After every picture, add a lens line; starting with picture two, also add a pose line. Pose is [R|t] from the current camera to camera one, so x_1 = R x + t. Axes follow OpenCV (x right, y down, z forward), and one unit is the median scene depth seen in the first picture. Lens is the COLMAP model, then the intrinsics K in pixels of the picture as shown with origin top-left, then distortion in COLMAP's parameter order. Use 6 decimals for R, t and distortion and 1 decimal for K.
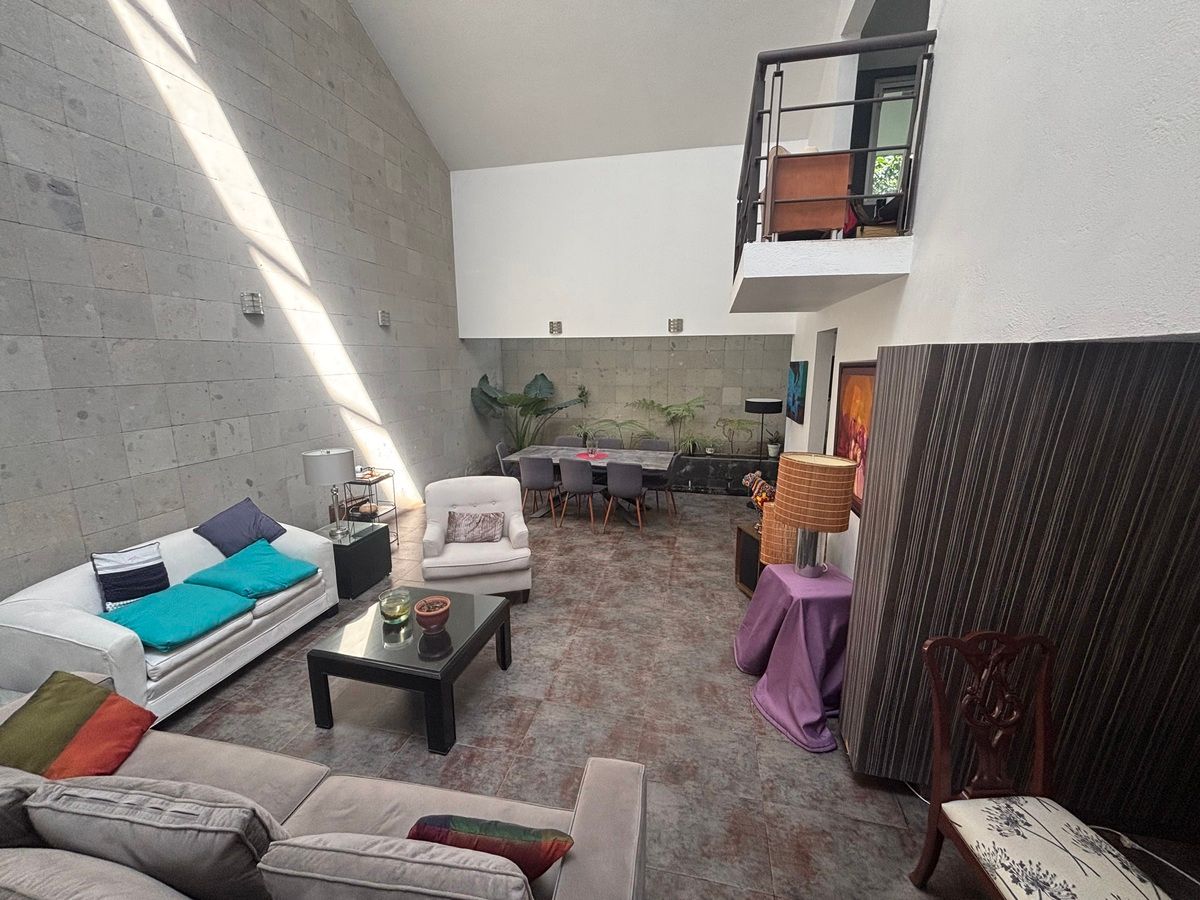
lens RADIAL K [[484.8, 0, 594.8], [0, 484.8, 446.7], [0, 0, 1]] dist [-0.000833, 0.000106]
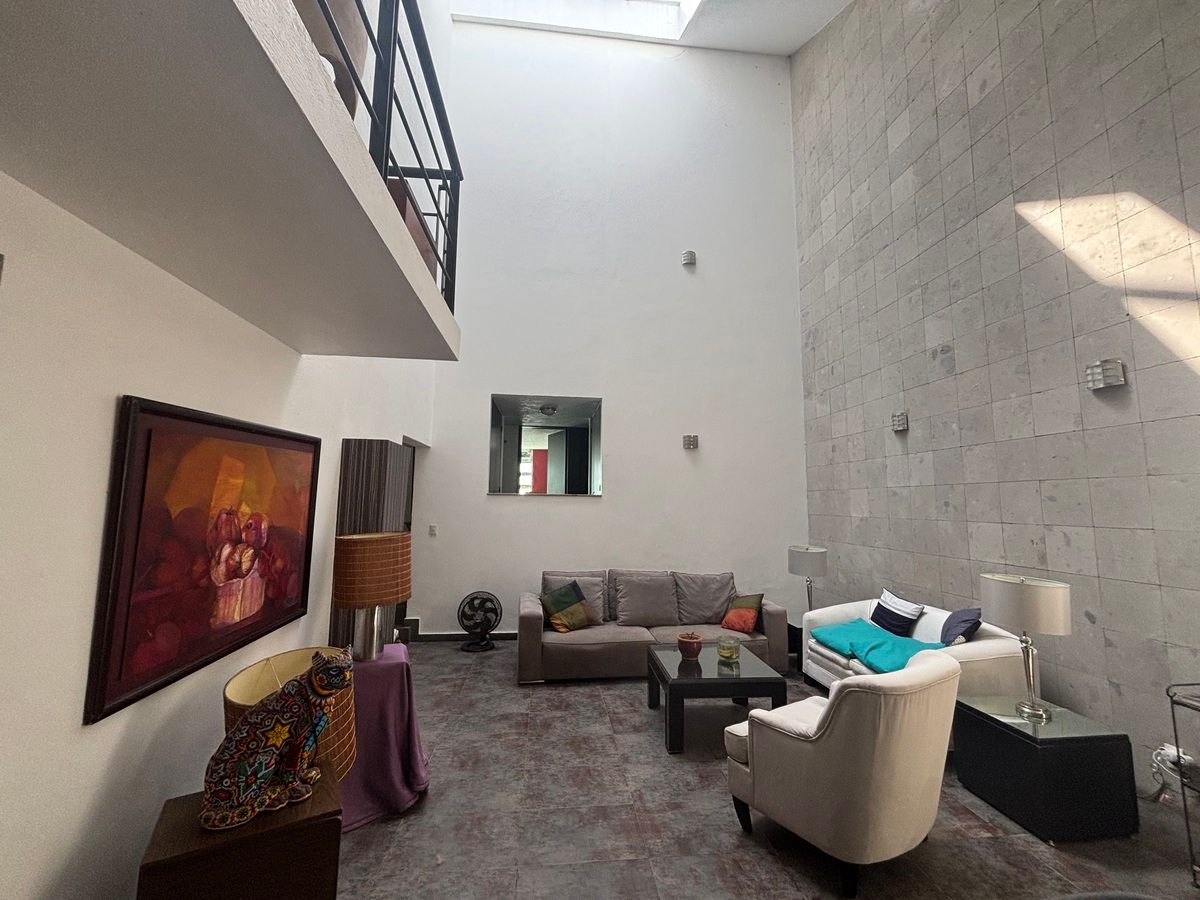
lens RADIAL K [[484.8, 0, 598.3], [0, 484.8, 448.2], [0, 0, 1]] dist [-0.000833, 0.000106]
pose [[-0.944234, -0.048542, -0.325678, 0.282716], [-0.072675, 0.995405, 0.062343, -0.200272], [0.321155, 0.082535, -0.943423, 1.657268]]
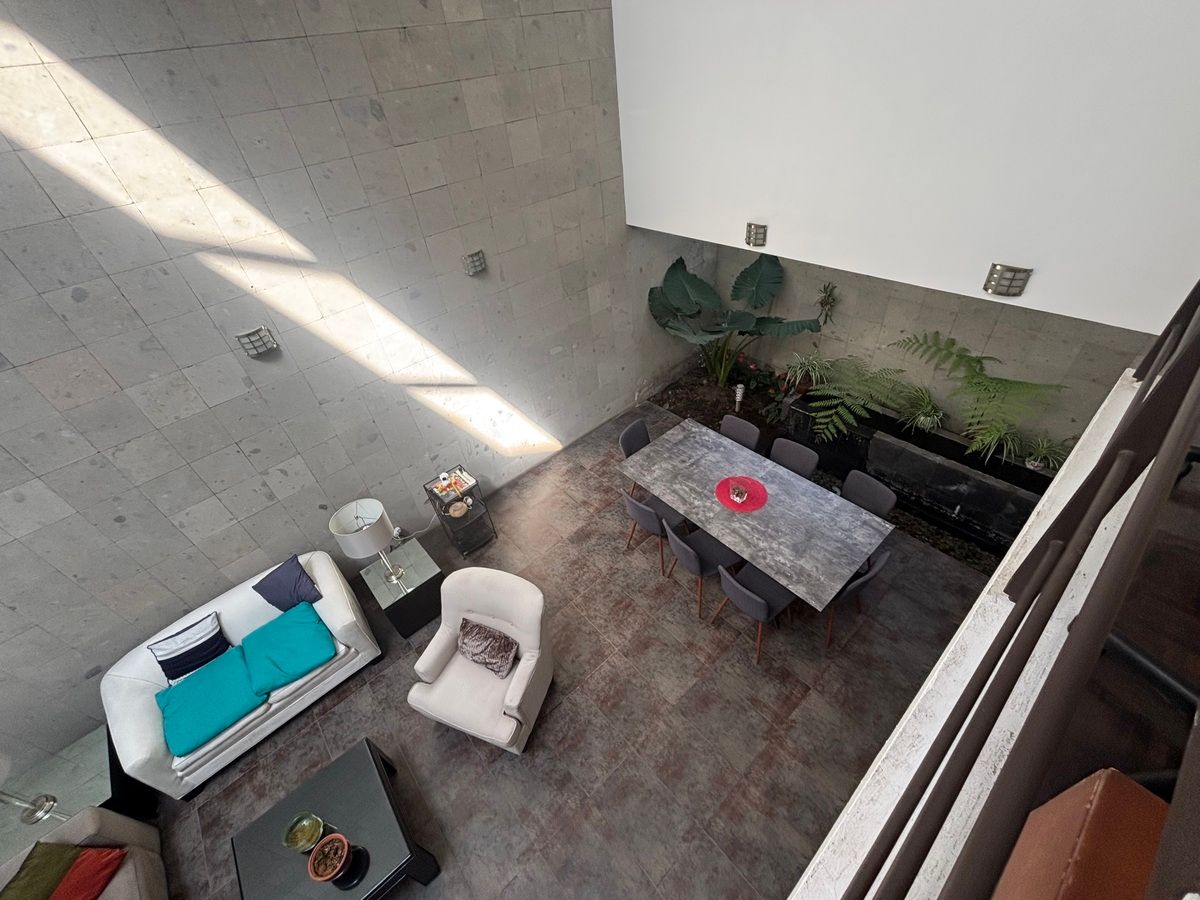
lens RADIAL K [[484.8, 0, 598.1], [0, 484.8, 446.4], [0, 0, 1]] dist [-0.000833, 0.000106]
pose [[0.808262, 0.306915, -0.502509, 0.253082], [-0.002708, 0.855342, 0.518057, -0.647015], [0.588816, -0.417365, 0.692172, 0.797718]]
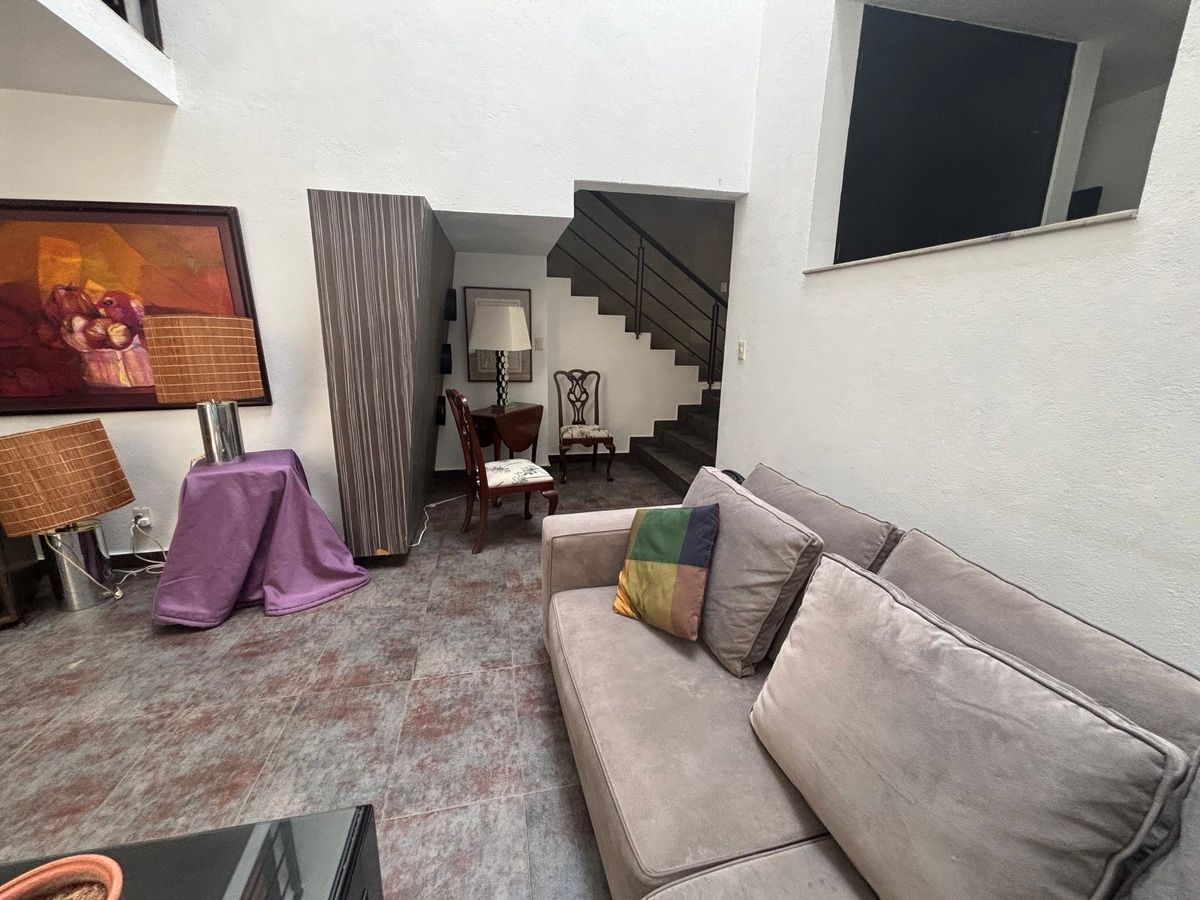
lens RADIAL K [[484.8, 0, 602.8], [0, 484.8, 449.2], [0, 0, 1]] dist [-0.000833, 0.000106]
pose [[-0.438296, -0.211052, 0.873701, -0.468358], [0.151517, 0.940783, 0.303265, 0.069381], [-0.885968, 0.265300, -0.380363, 0.607375]]
